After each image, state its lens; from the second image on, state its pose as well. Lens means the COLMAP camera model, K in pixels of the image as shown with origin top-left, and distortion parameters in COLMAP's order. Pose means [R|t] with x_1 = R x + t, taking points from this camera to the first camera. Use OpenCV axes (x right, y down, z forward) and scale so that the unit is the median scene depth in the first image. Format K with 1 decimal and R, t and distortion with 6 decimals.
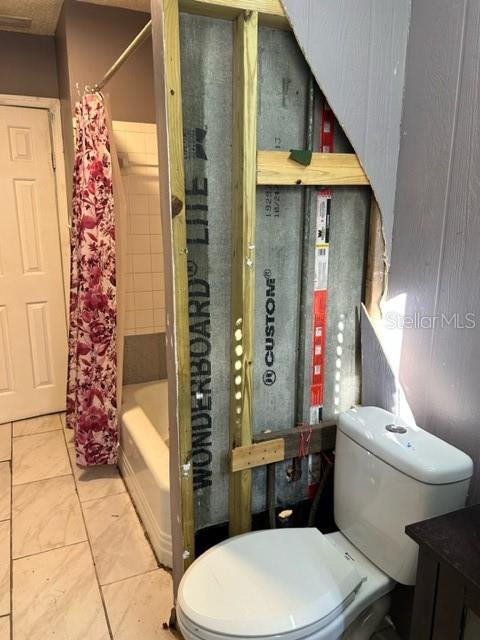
lens RADIAL K [[483.0, 0, 234.0], [0, 483.0, 318.0], [0, 0, 1]] dist [0.044740, -0.050147]
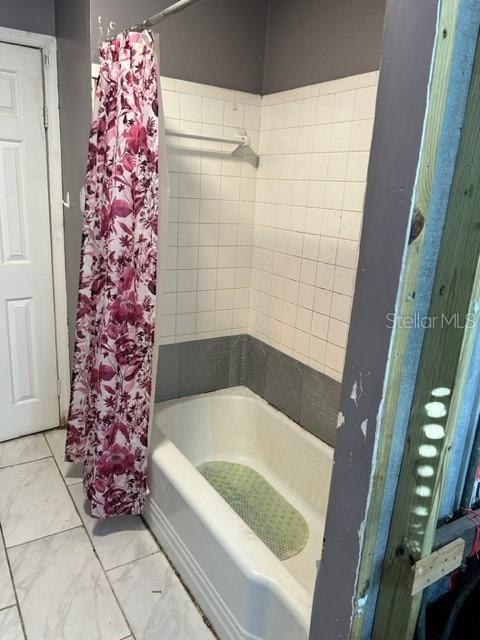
lens RADIAL K [[483.0, 0, 244.5], [0, 483.0, 322.6], [0, 0, 1]] dist [0.044740, -0.050147]
pose [[0.987910, 0.026333, 0.152773, -0.214843], [-0.035537, 0.997693, 0.057835, -0.068719], [-0.150898, -0.062565, 0.986567, 0.210907]]
